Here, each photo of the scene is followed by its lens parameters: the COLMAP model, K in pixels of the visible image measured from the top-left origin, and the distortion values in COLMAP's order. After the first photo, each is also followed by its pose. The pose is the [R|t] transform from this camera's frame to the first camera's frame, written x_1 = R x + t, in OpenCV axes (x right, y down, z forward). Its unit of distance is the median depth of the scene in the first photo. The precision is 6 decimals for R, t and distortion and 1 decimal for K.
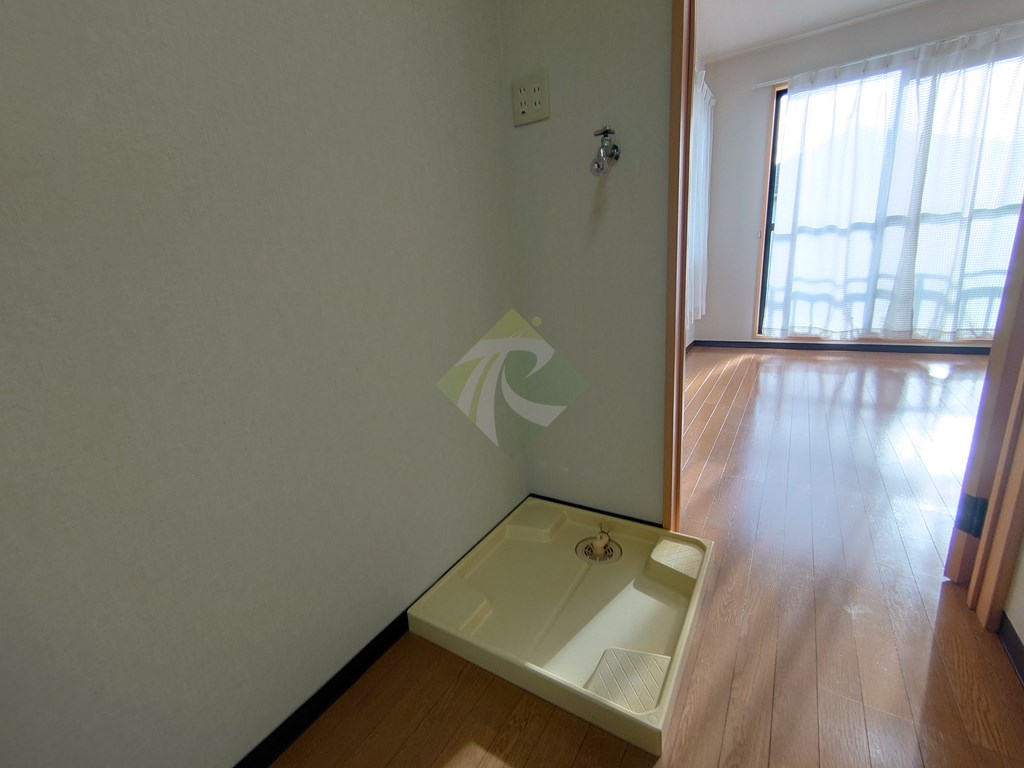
lens RADIAL K [[441.8, 0, 510.9], [0, 441.8, 384.2], [0, 0, 1]] dist [0.000098, 0.000104]
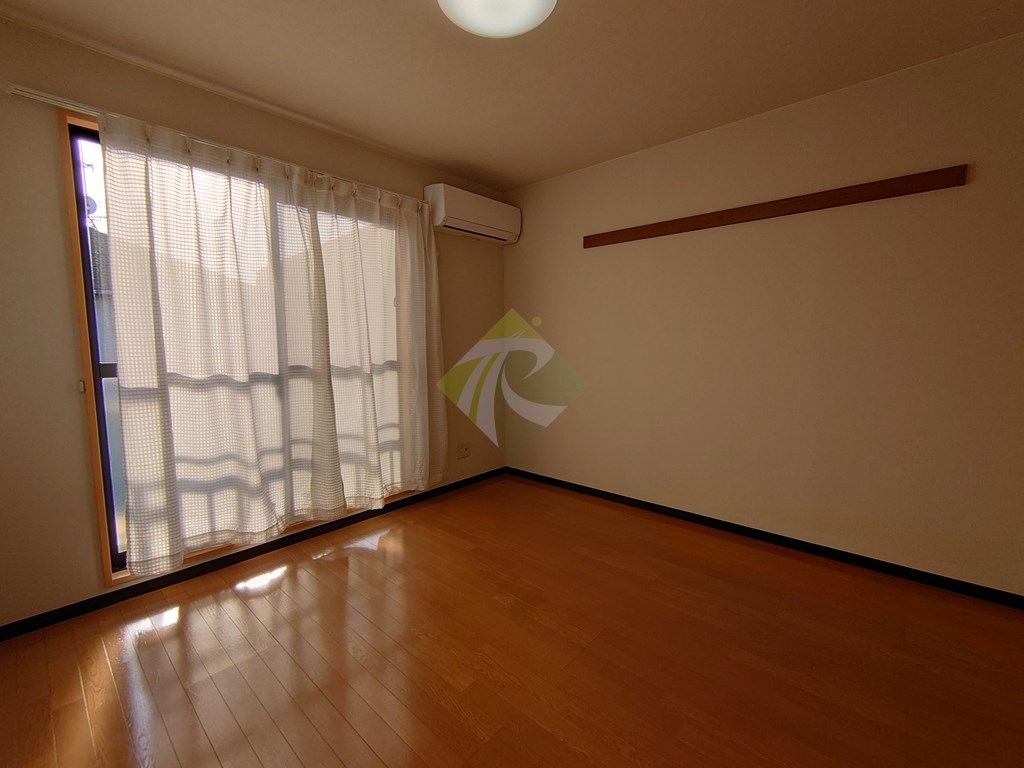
lens RADIAL K [[441.8, 0, 512.0], [0, 441.8, 388.0], [0, 0, 1]] dist [0.000098, 0.000104]
pose [[0.166536, -0.027840, 0.985642, 0.171060], [0.258518, 0.965867, -0.016398, -0.224629], [-0.951543, 0.257537, 0.168048, 0.504046]]
